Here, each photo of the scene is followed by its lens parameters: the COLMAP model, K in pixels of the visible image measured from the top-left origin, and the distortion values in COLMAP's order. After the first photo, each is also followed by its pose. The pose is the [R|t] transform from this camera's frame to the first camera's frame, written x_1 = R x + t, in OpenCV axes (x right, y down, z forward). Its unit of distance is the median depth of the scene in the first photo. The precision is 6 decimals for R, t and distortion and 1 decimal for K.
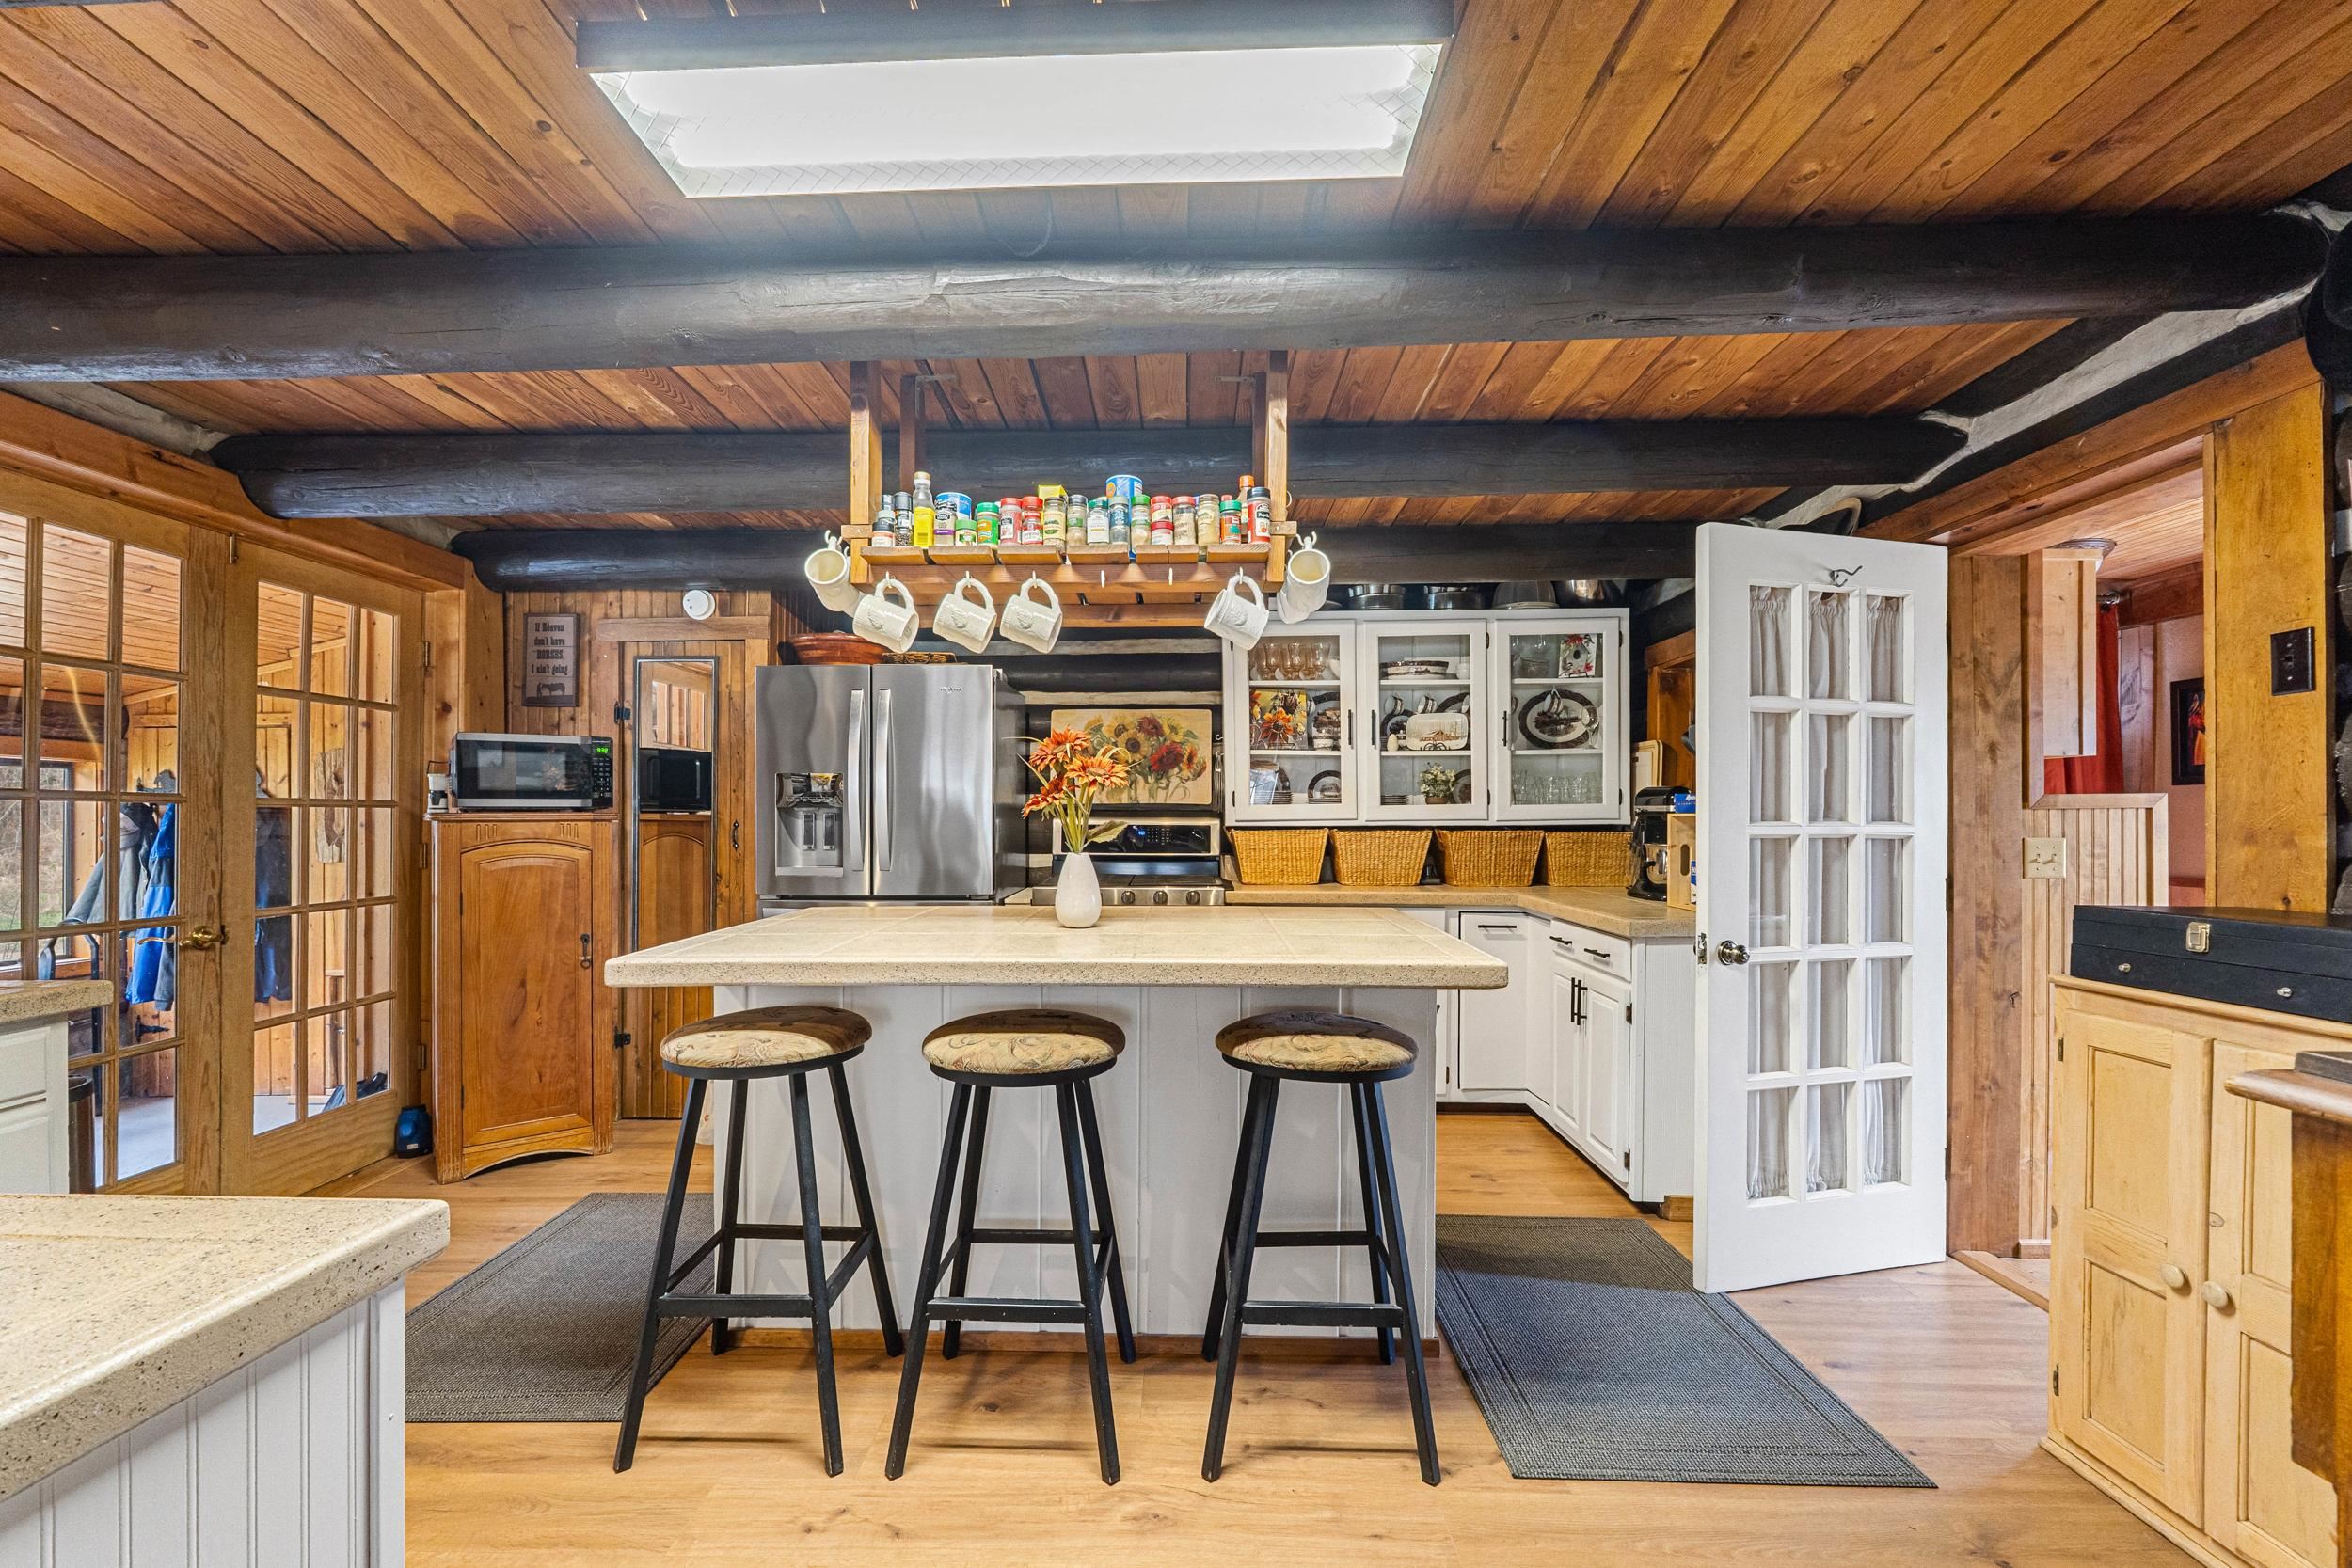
lens RADIAL K [[986.3, 0, 1140.6], [0, 986.3, 815.0], [0, 0, 1]] dist [-0.001260, -0.000113]
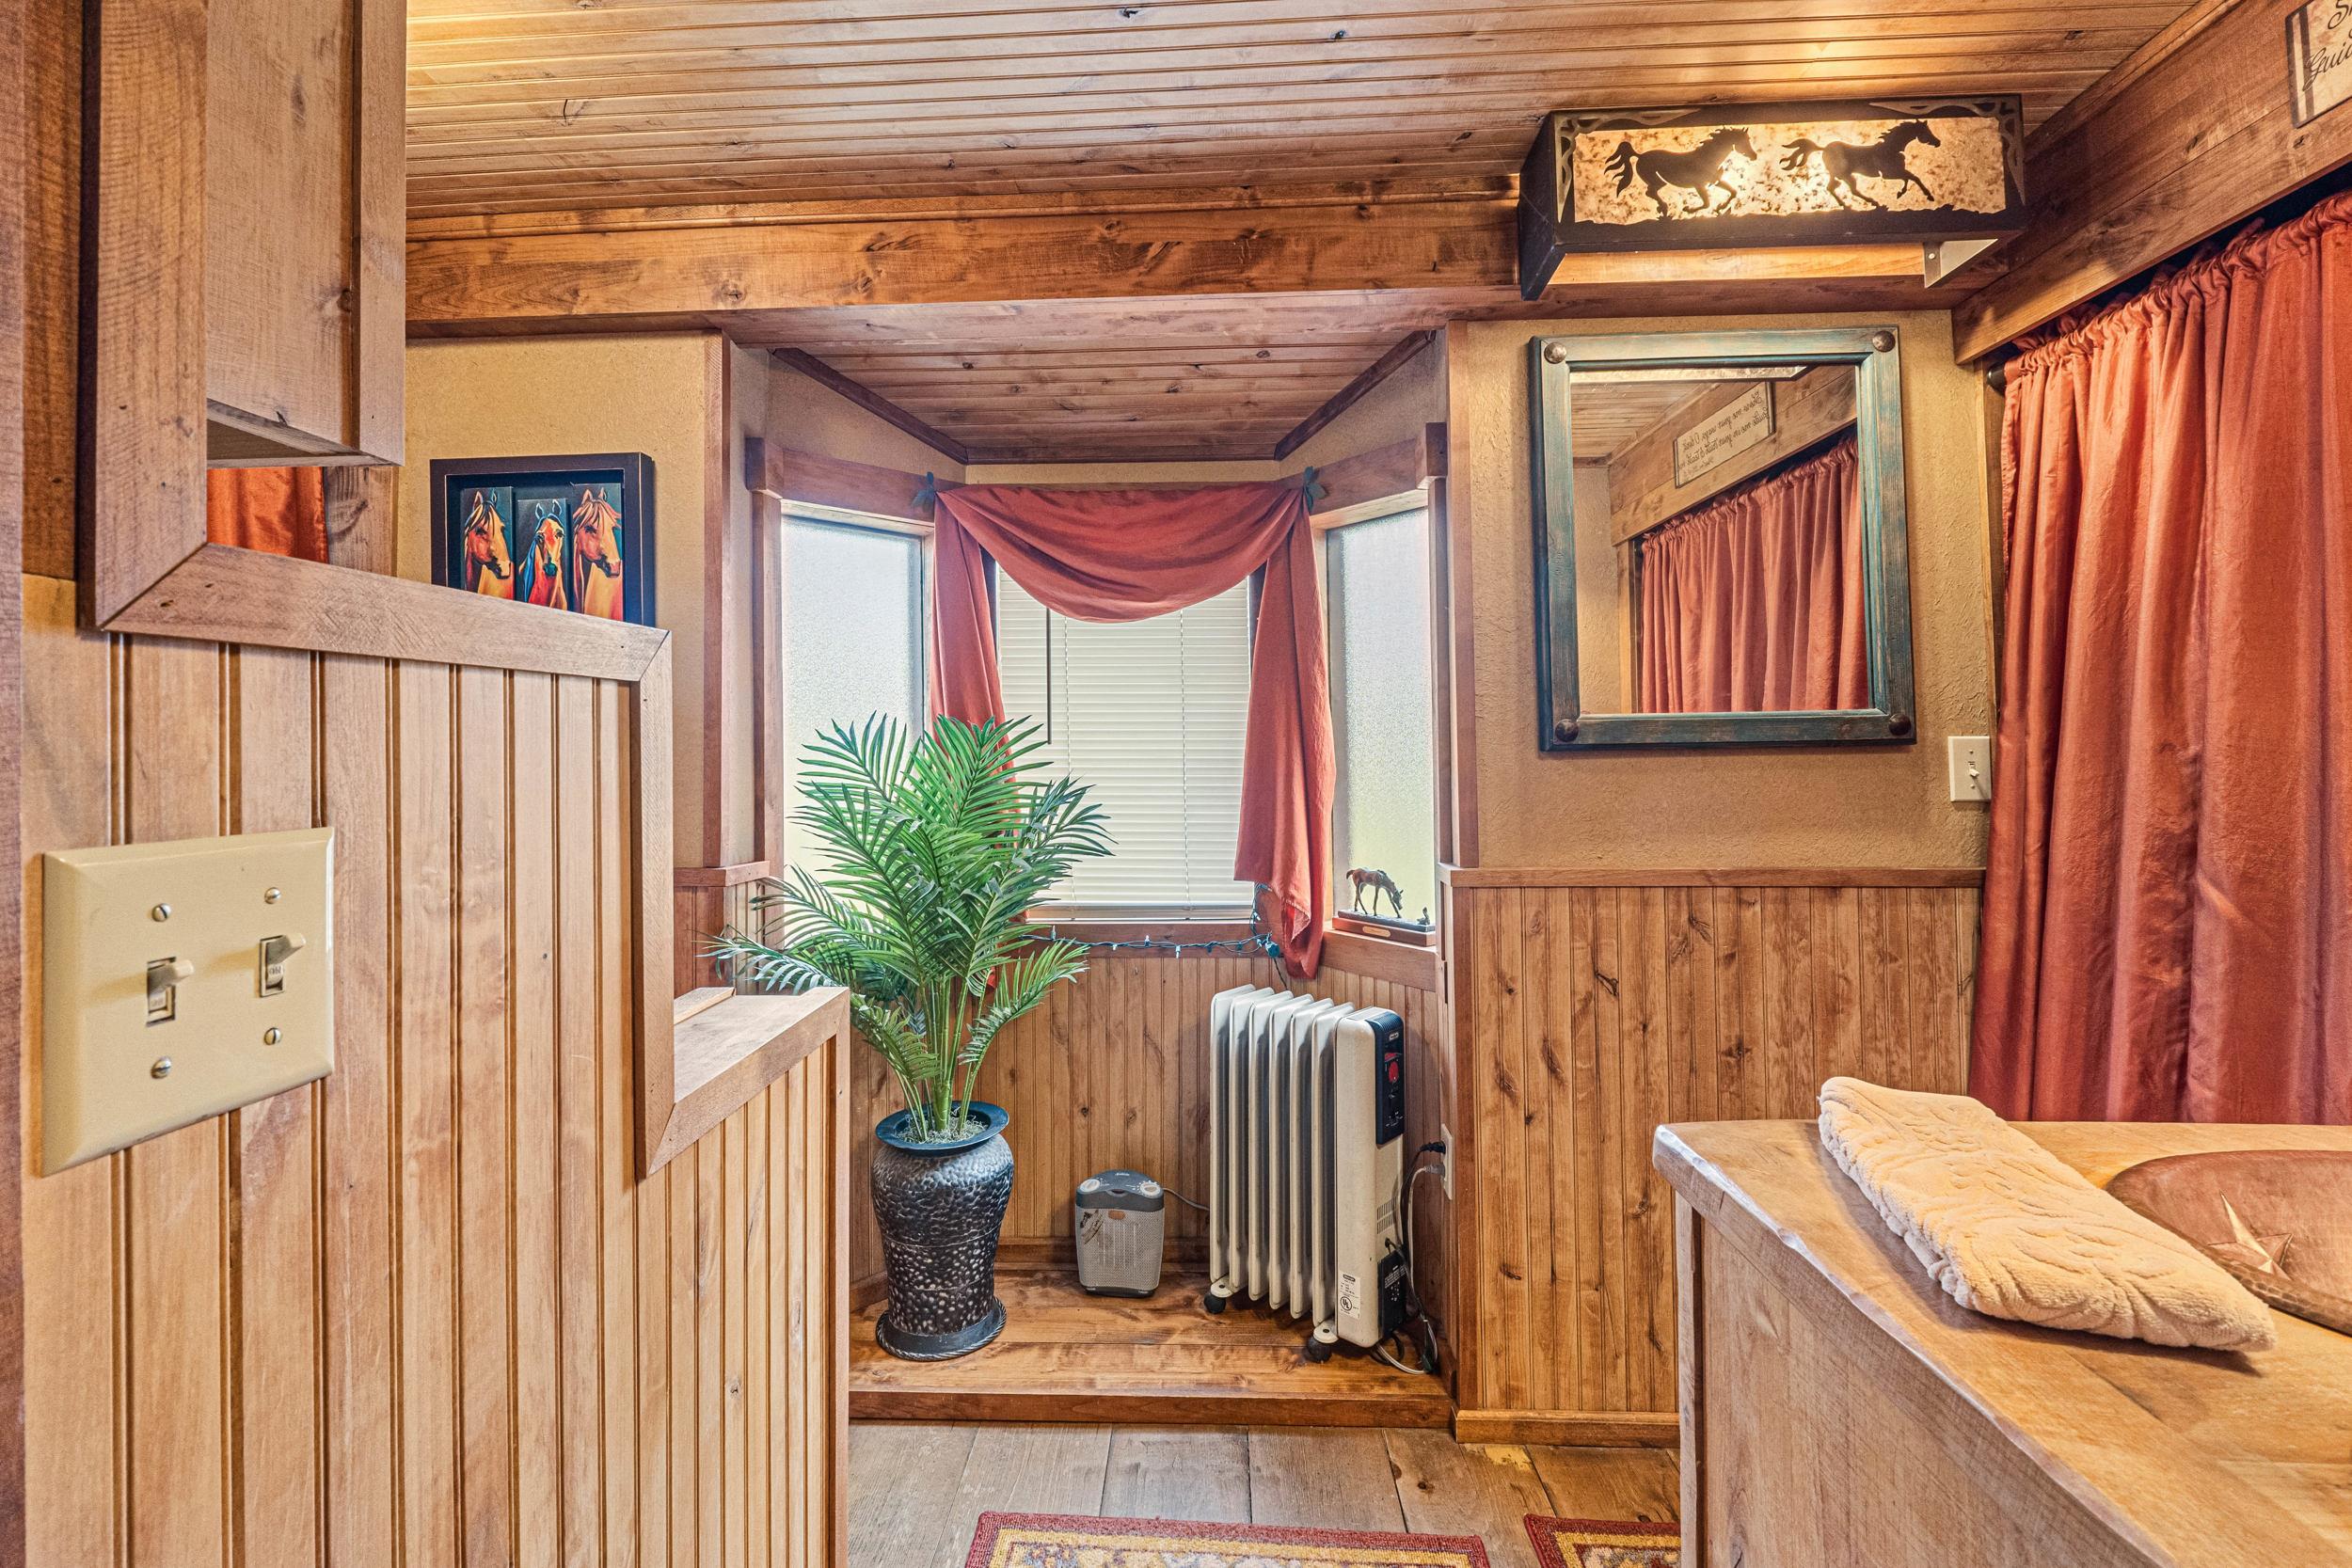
lens RADIAL K [[973.1, 0, 1175.1], [0, 973.1, 738.0], [0, 0, 1]] dist [-0.001504, -0.000197]
pose [[0.012708, -0.002213, 0.999917, 0.774335], [-0.004456, 0.999987, 0.002270, 0.006265], [-0.999909, -0.004484, 0.012698, 0.853533]]
